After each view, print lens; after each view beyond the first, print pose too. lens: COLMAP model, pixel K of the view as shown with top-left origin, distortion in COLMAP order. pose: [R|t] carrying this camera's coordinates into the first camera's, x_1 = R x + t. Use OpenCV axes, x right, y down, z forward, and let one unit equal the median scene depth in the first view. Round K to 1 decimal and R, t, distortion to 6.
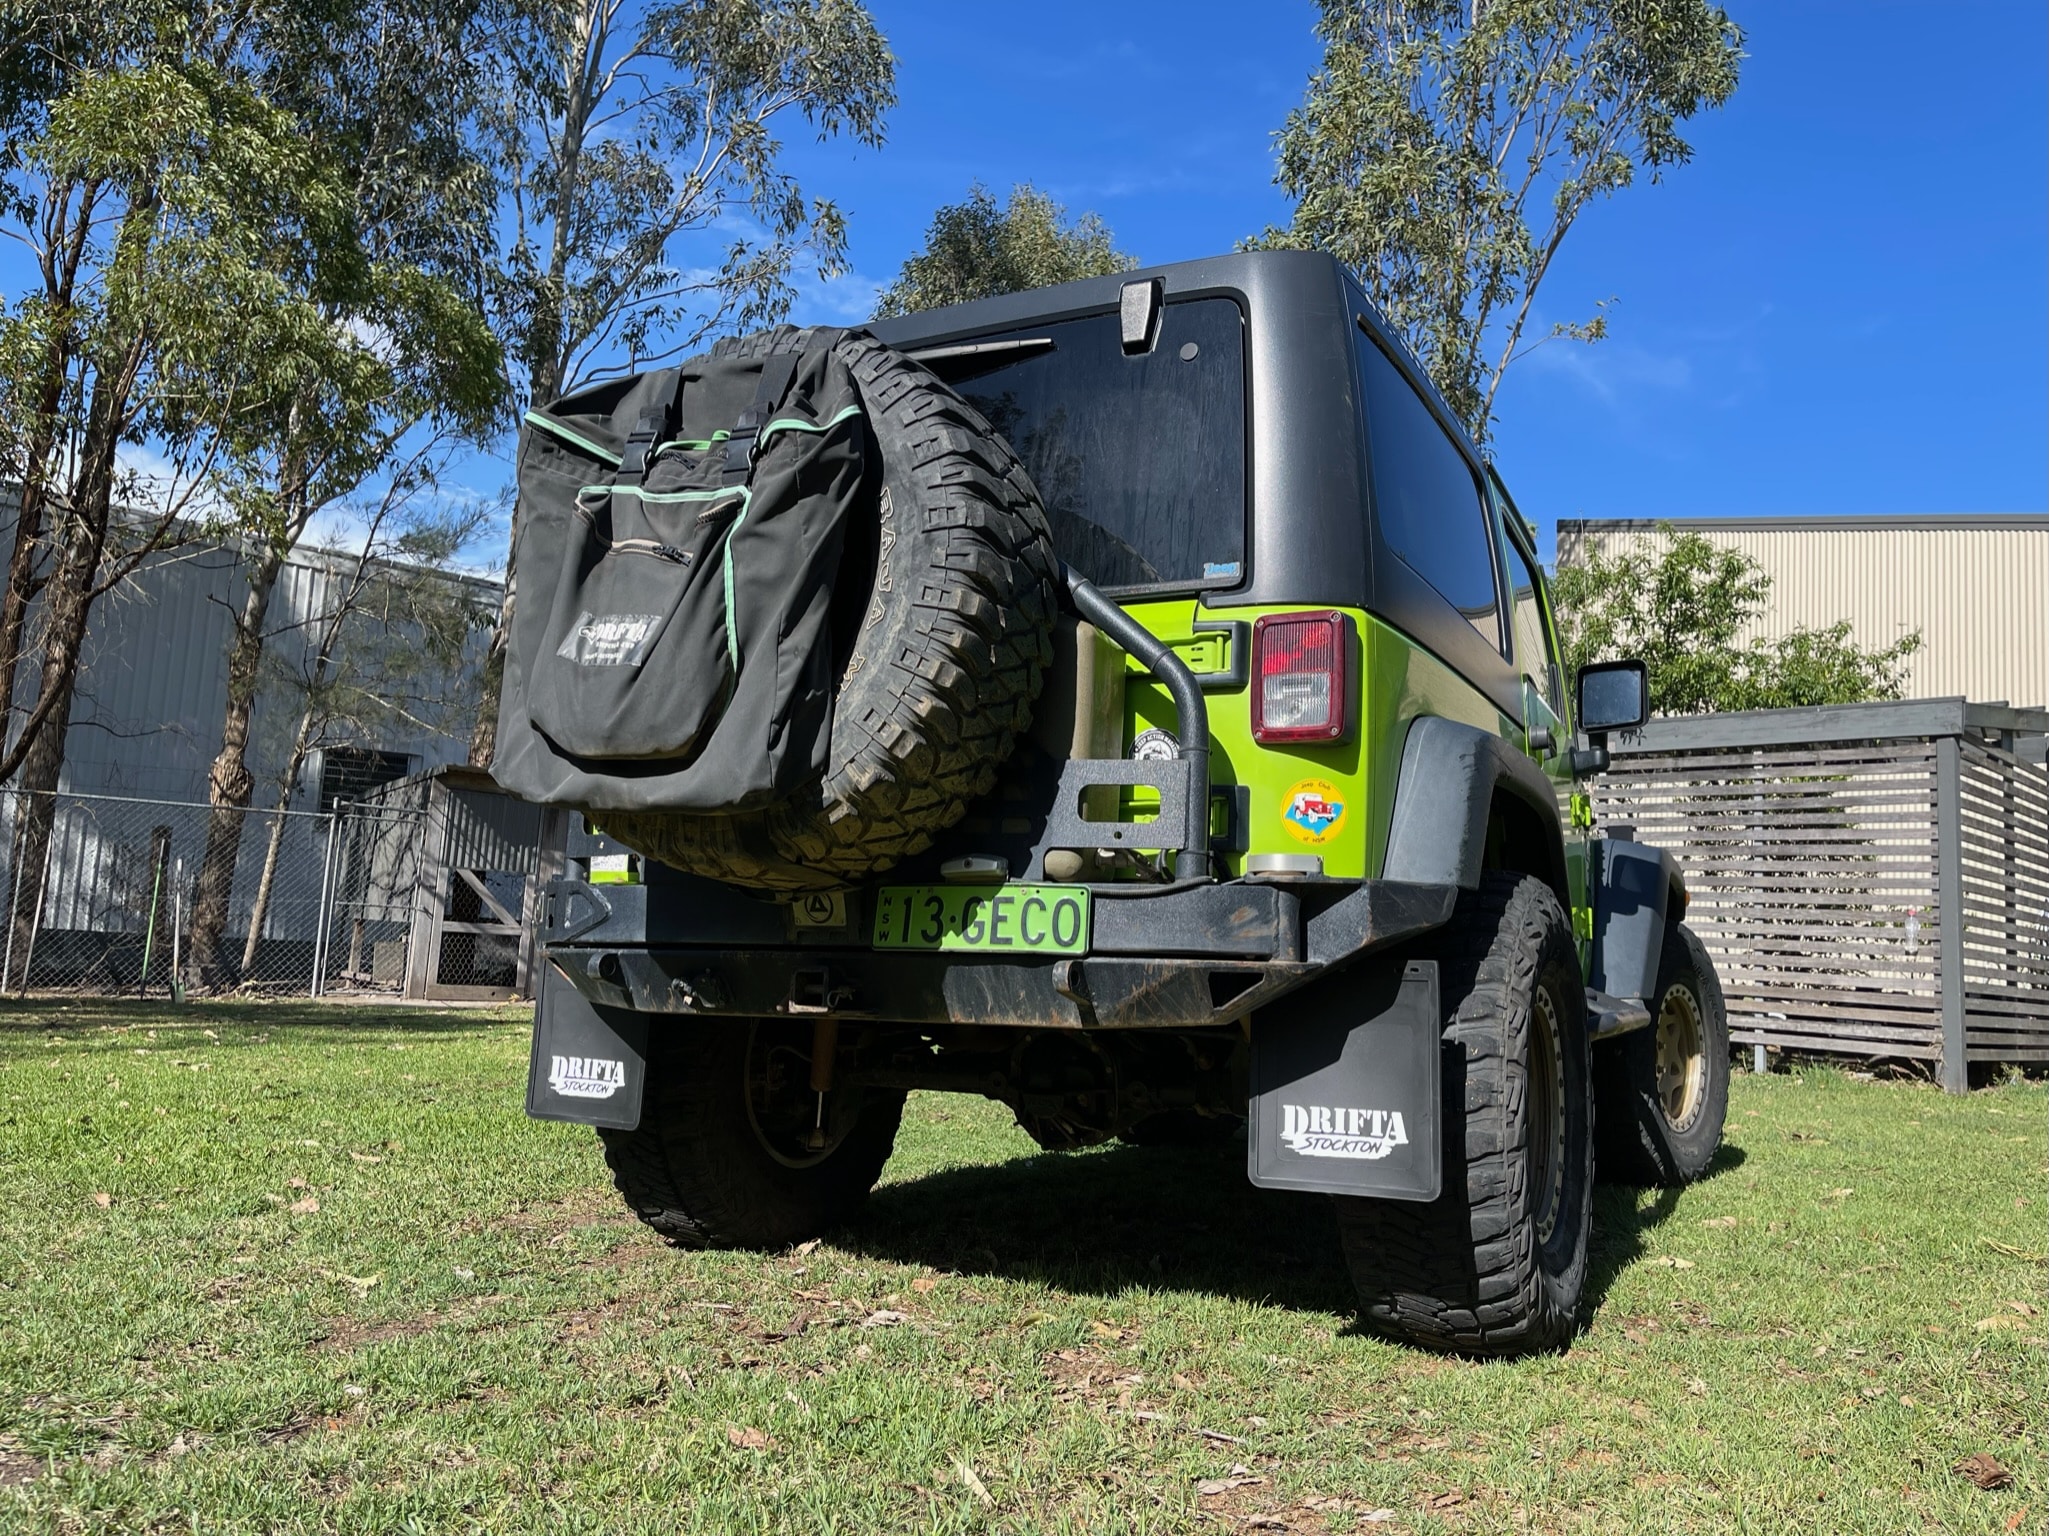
lens RADIAL K [[1513.1, 0, 1042.2], [0, 1513.1, 769.0], [0, 0, 1]] dist [0.087764, -0.116297]
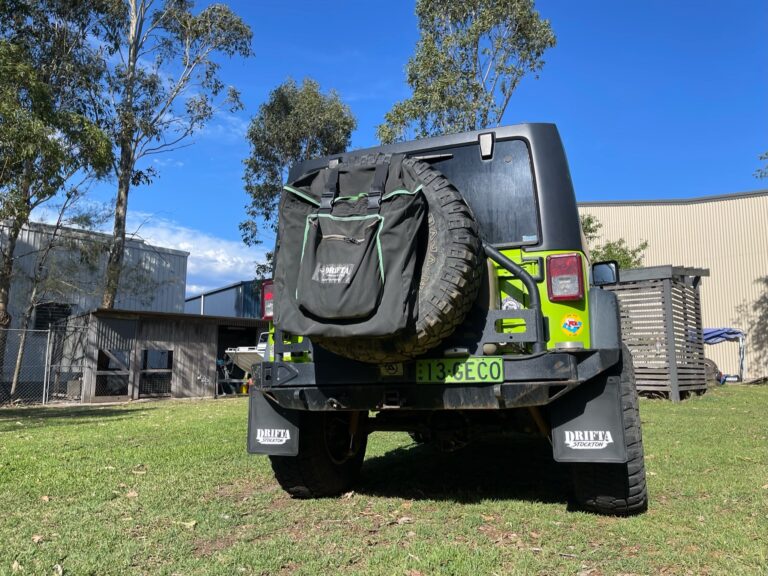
lens RADIAL K [[567.1, 0, 390.7], [0, 567.1, 288.4], [0, 0, 1]] dist [0.087764, -0.116297]
pose [[0.989272, -0.036289, 0.141506, -0.284830], [0.038255, 0.999205, -0.011202, -0.038483], [-0.140987, 0.016496, 0.989874, 0.007858]]
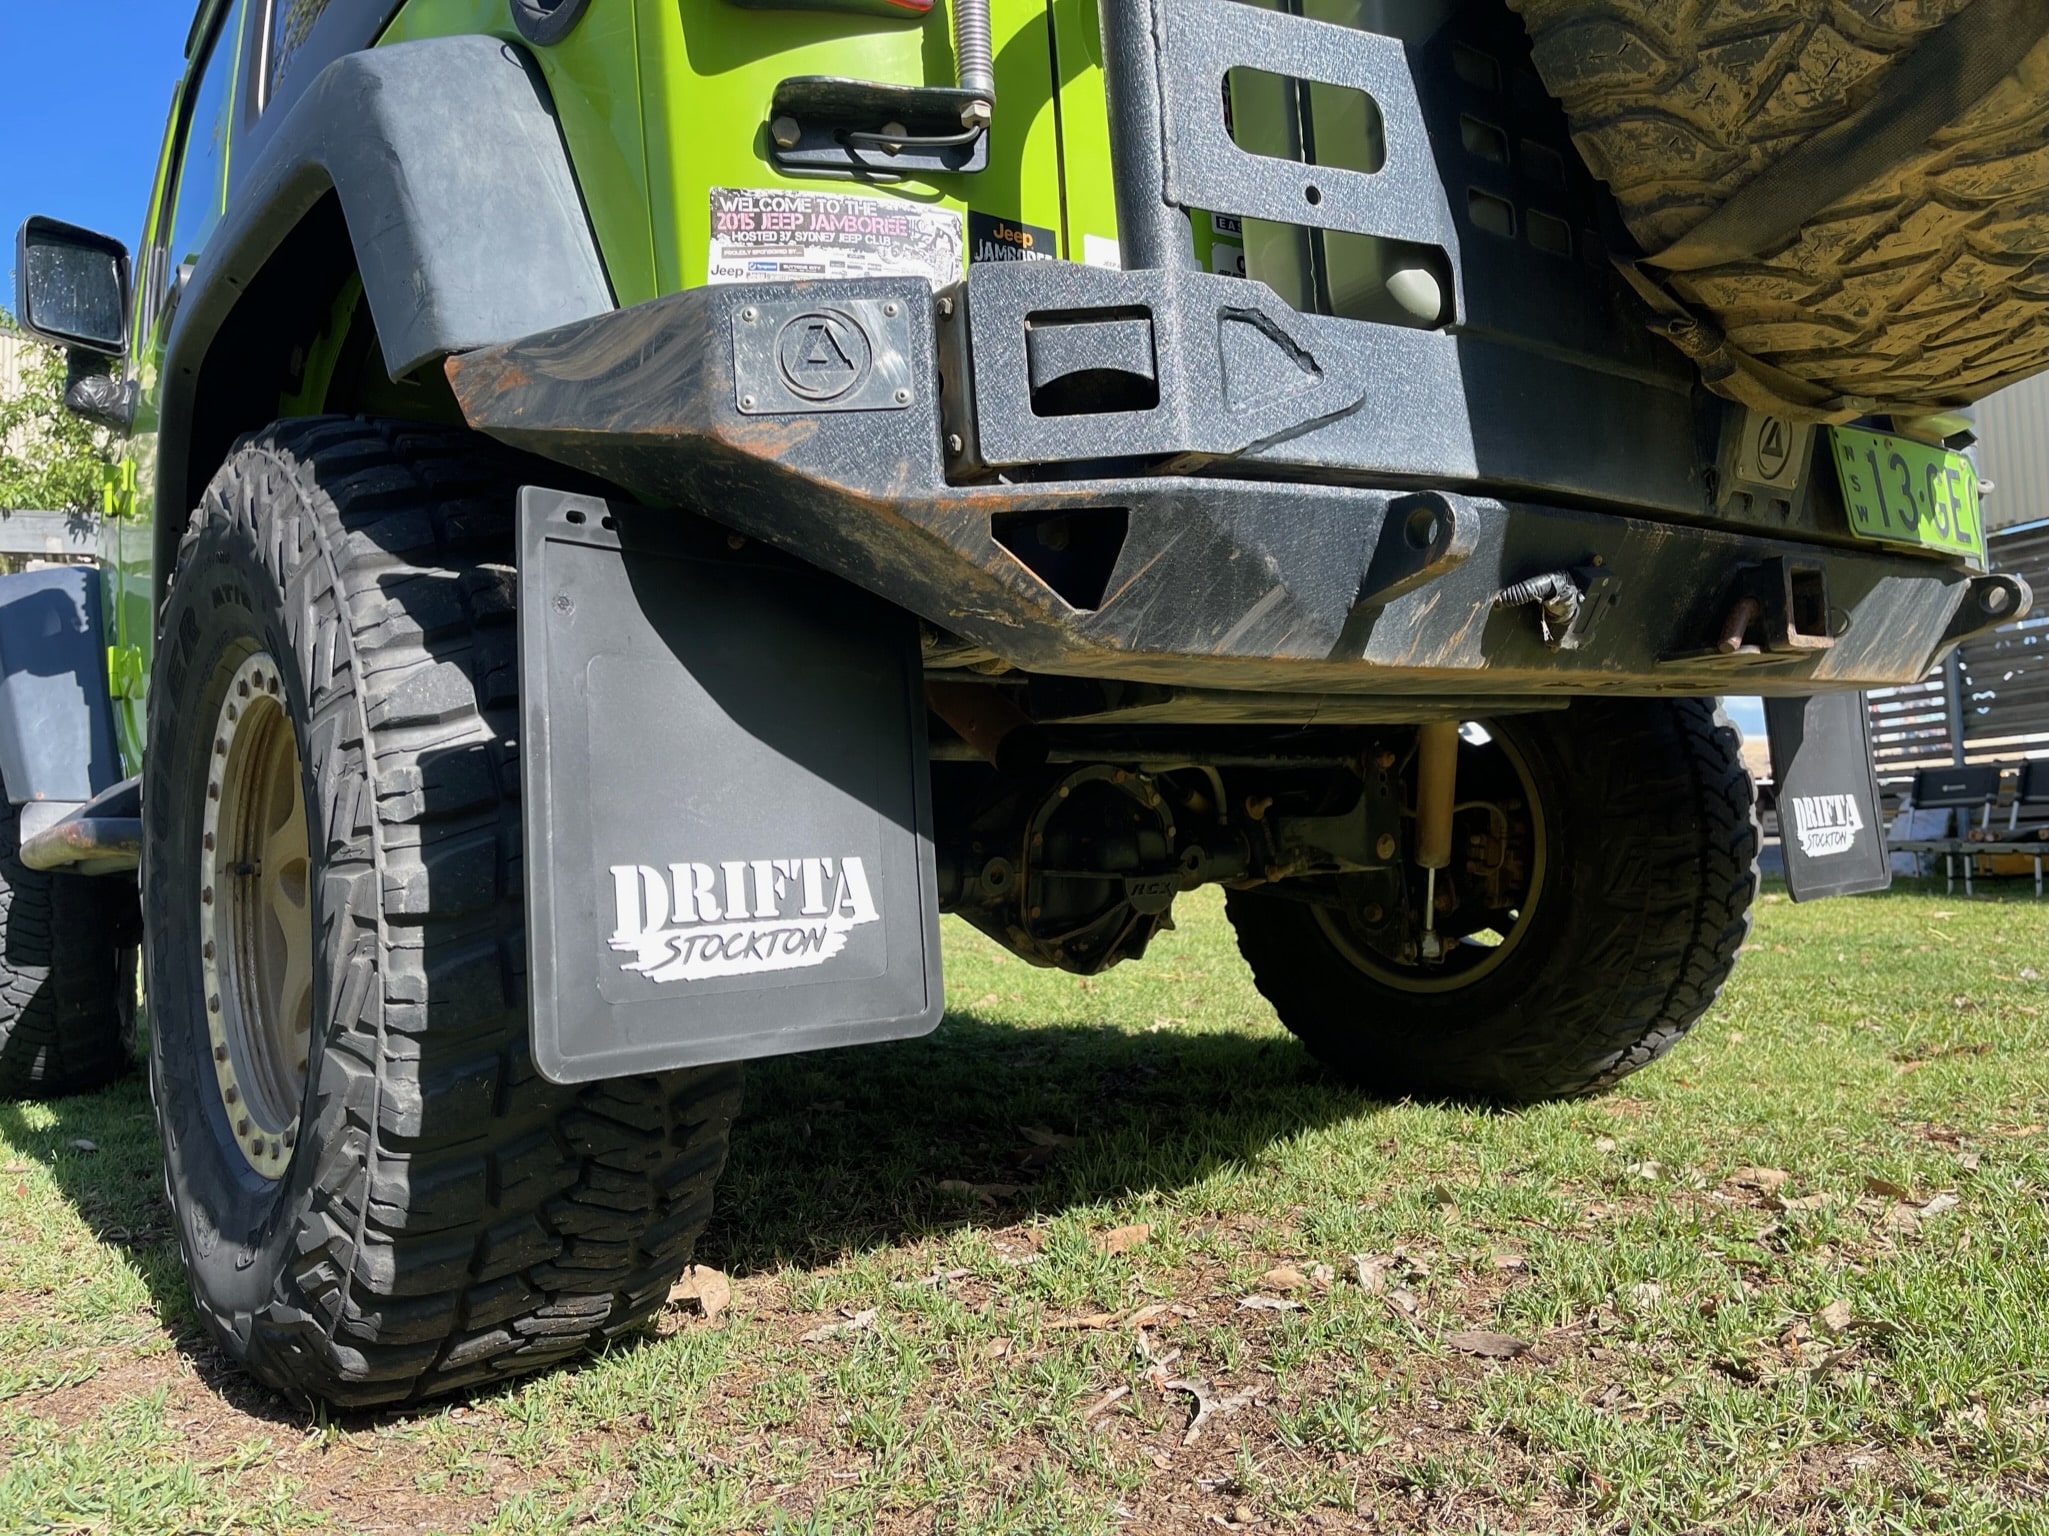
lens RADIAL K [[1511.6, 0, 1051.0], [0, 1511.6, 760.7], [0, 0, 1]] dist [0.095029, -0.127128]
pose [[0.392889, -0.002593, 0.919582, -0.710231], [-0.055947, 0.998076, 0.026718, 0.194978], [-0.917883, -0.061945, 0.391988, 1.014210]]
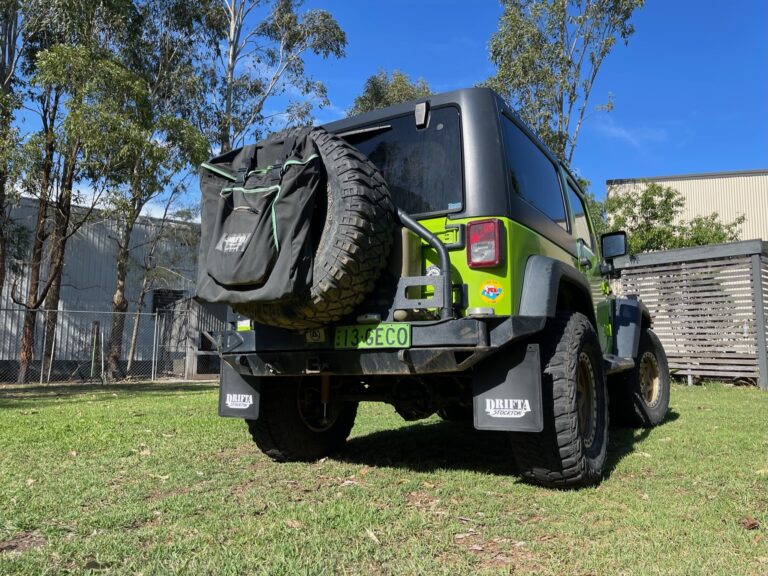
lens RADIAL K [[566.6, 0, 393.9], [0, 566.6, 285.2], [0, 0, 1]] dist [0.095029, -0.127128]
pose [[0.997848, -0.049738, -0.042716, 0.045761], [0.049731, 0.998762, -0.001226, 0.008422], [0.042724, -0.000901, 0.999087, -0.033053]]
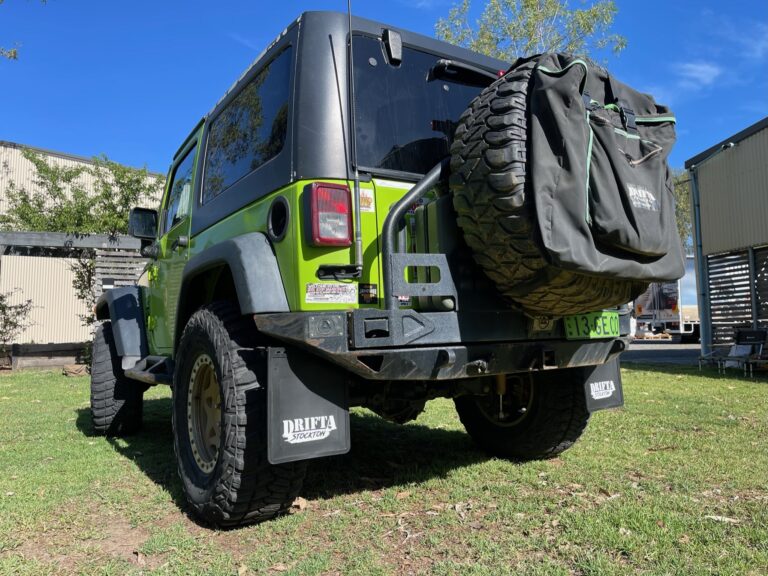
lens RADIAL K [[567.1, 0, 390.7], [0, 567.1, 288.4], [0, 0, 1]] dist [0.087764, -0.116297]
pose [[0.469309, 0.025548, 0.882665, -0.990403], [-0.073472, 0.997245, 0.010201, 0.050295], [-0.879972, -0.069638, 0.469893, 0.808308]]
